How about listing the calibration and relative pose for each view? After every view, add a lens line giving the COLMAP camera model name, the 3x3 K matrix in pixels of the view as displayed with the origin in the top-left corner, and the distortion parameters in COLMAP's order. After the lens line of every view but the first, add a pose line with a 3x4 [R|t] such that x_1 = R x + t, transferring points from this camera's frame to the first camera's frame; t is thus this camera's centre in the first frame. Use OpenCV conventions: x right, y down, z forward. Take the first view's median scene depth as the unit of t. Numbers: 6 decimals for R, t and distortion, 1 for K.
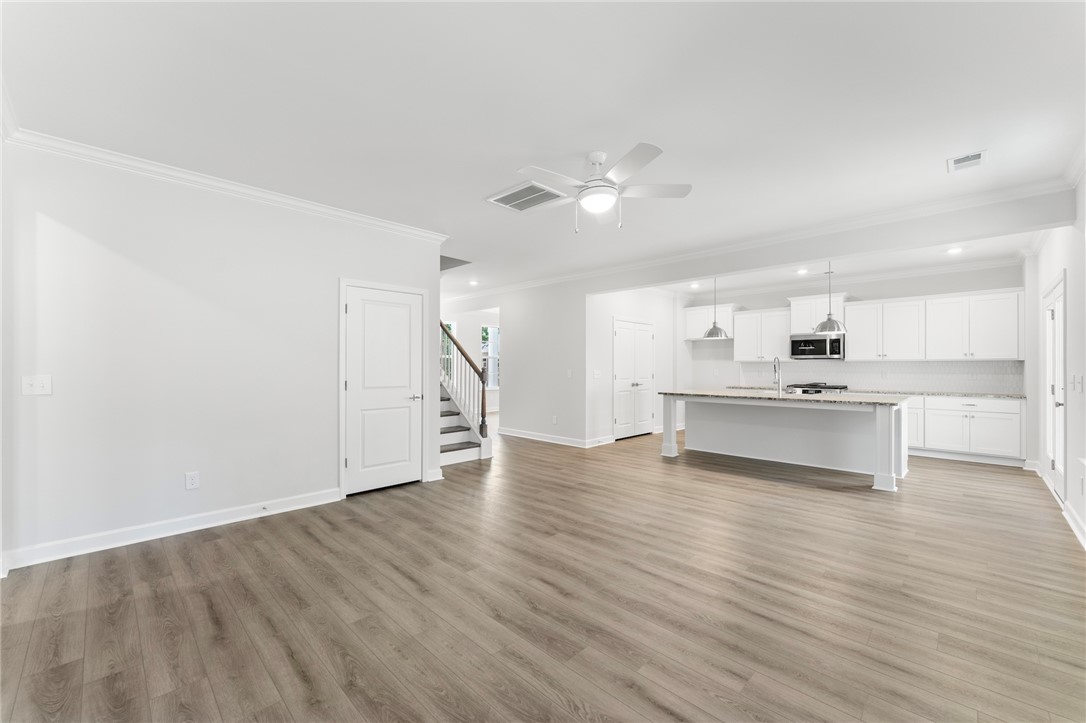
lens RADIAL K [[441.0, 0, 543.8], [0, 441.0, 362.6], [0, 0, 1]] dist [-0.001329, 0.000198]
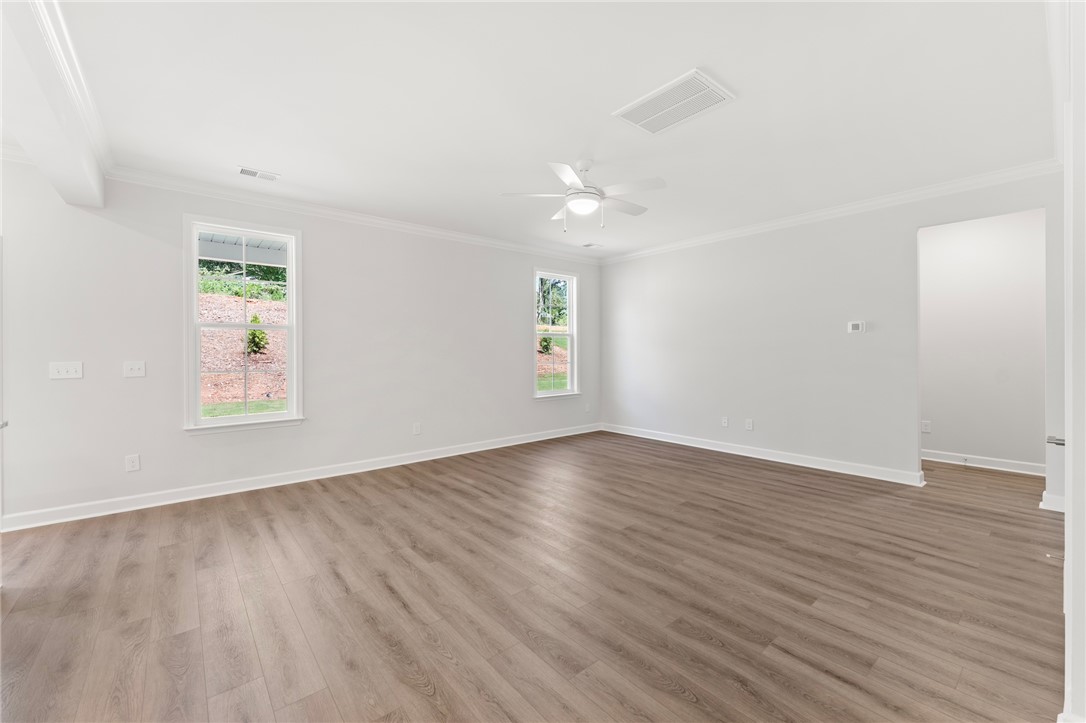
lens RADIAL K [[441.0, 0, 542.4], [0, 441.0, 356.5], [0, 0, 1]] dist [-0.001329, 0.000198]
pose [[-0.995036, 0.002861, 0.099470, 0.111643], [0.002899, 0.999996, 0.000239, 0.020408], [-0.099469, 0.000526, -0.995041, 2.040129]]
